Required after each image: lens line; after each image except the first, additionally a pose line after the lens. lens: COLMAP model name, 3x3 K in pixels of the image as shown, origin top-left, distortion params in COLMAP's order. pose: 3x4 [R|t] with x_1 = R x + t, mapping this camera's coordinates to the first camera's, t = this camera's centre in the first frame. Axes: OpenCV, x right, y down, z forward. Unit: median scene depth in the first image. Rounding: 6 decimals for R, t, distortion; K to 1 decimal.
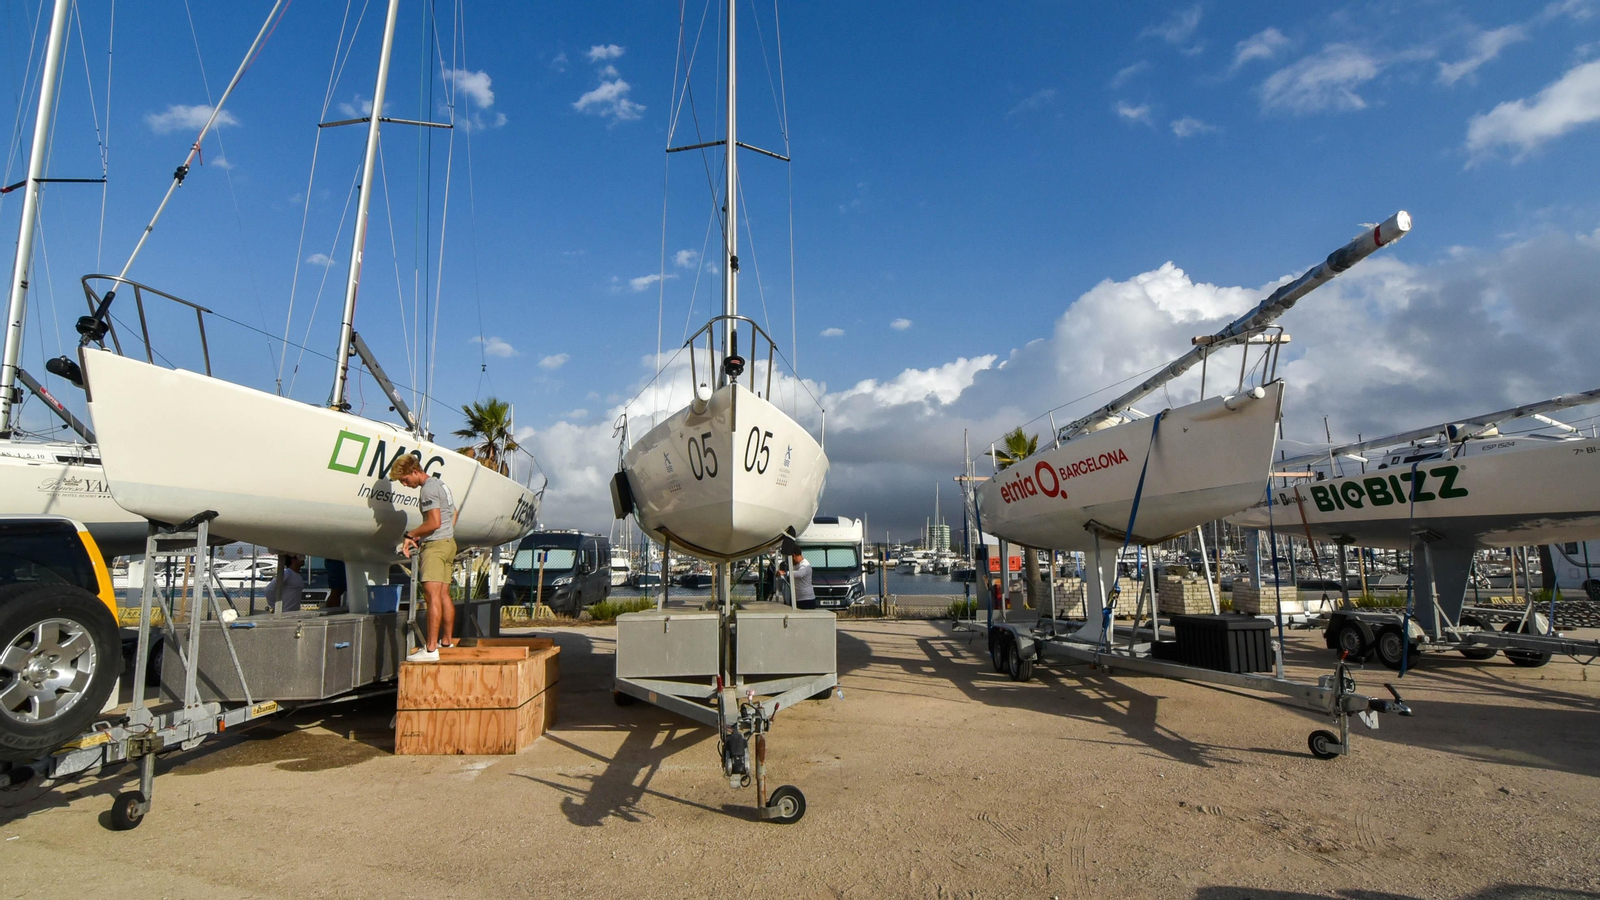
lens RADIAL K [[787.4, 0, 797.3], [0, 787.4, 544.5], [0, 0, 1]] dist [-0.015380, 0.001426]
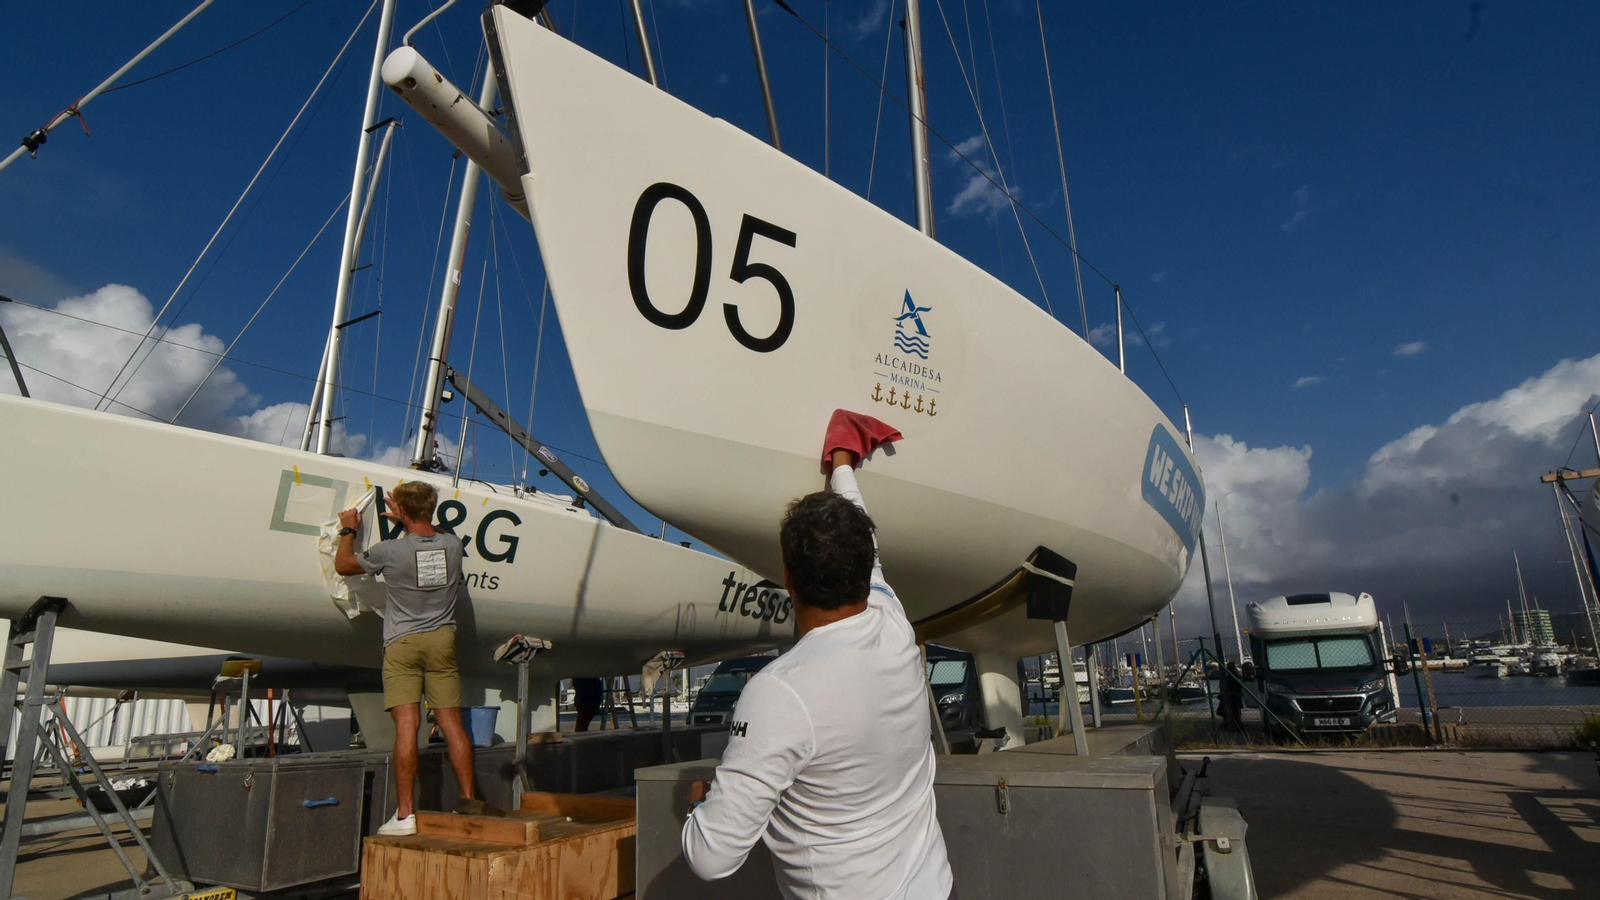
lens RADIAL K [[787.4, 0, 797.3], [0, 787.4, 544.5], [0, 0, 1]] dist [-0.015380, 0.001426]
pose [[0.836384, -0.126523, -0.533343, 0.042565], [0.046650, 0.985896, -0.160725, 0.014429], [0.546156, 0.109548, 0.830490, 0.235142]]
